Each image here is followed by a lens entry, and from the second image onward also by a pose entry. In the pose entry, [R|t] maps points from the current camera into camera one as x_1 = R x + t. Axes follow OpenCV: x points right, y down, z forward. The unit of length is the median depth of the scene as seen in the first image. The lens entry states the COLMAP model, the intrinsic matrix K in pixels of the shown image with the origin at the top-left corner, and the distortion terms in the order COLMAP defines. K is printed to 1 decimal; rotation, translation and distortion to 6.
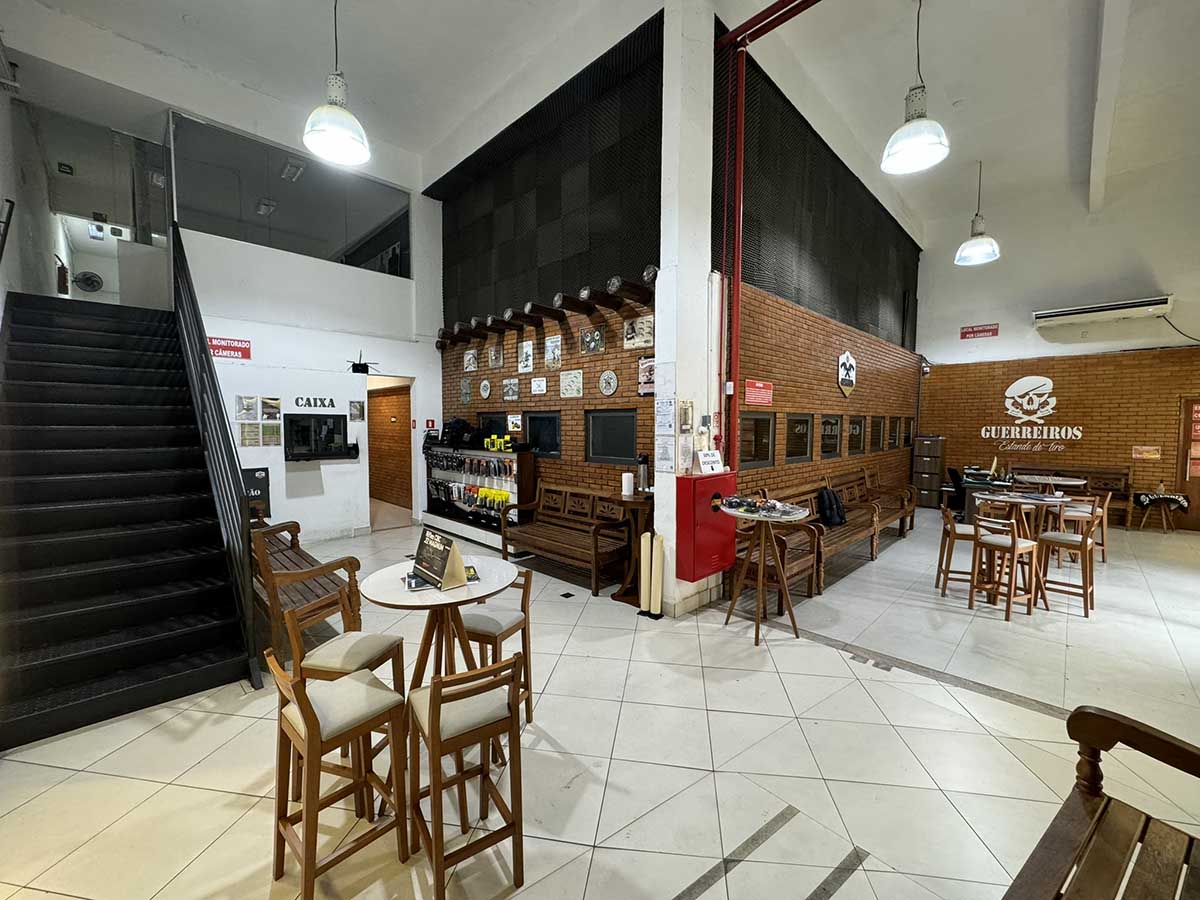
lens RADIAL K [[478.1, 0, 601.6], [0, 478.1, 452.6], [0, 0, 1]] dist [0.002100, -0.001064]
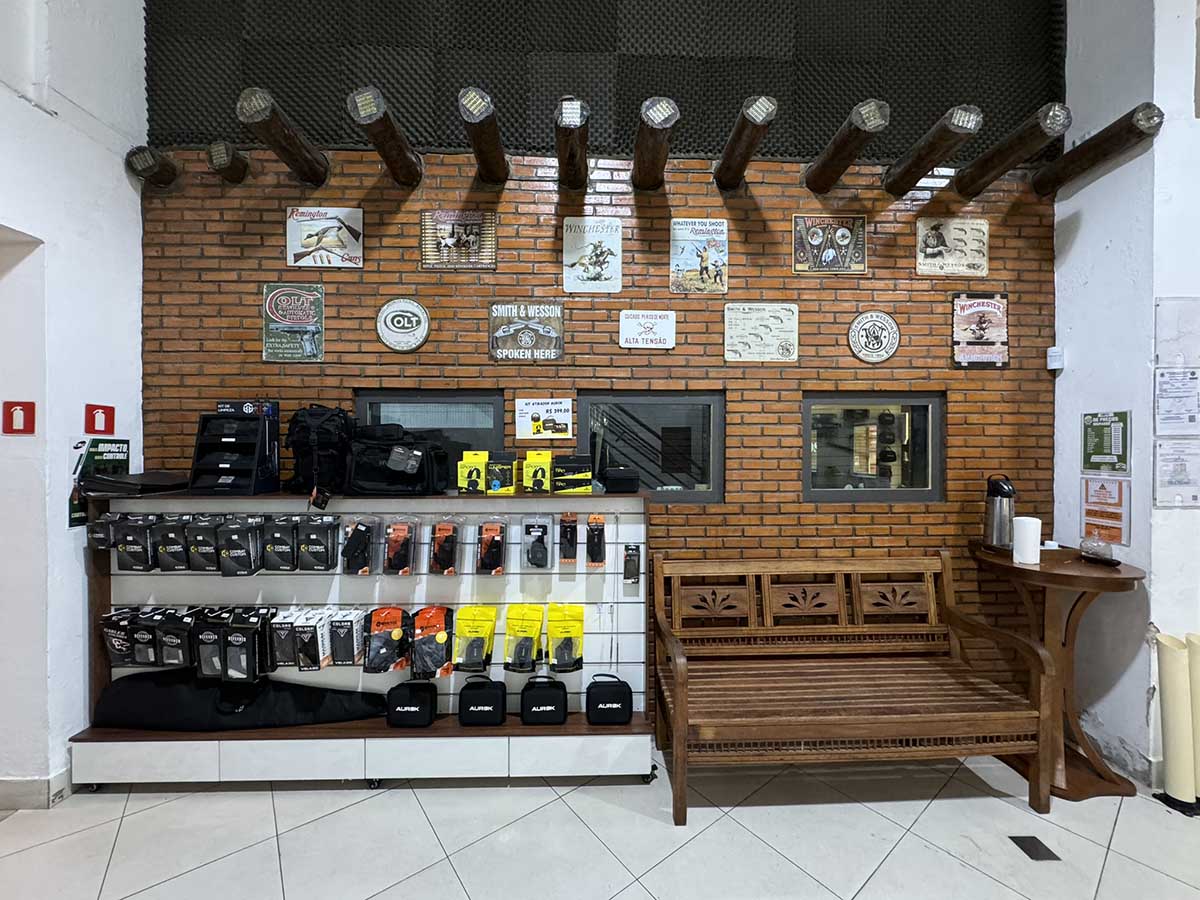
lens RADIAL K [[478.1, 0, 599.6], [0, 478.1, 451.0], [0, 0, 1]] dist [0.002100, -0.001064]
pose [[0.687972, -0.008763, 0.725685, -0.467960], [0.046416, 0.998411, -0.031948, -0.023194], [-0.724252, 0.055662, 0.687285, 0.760638]]
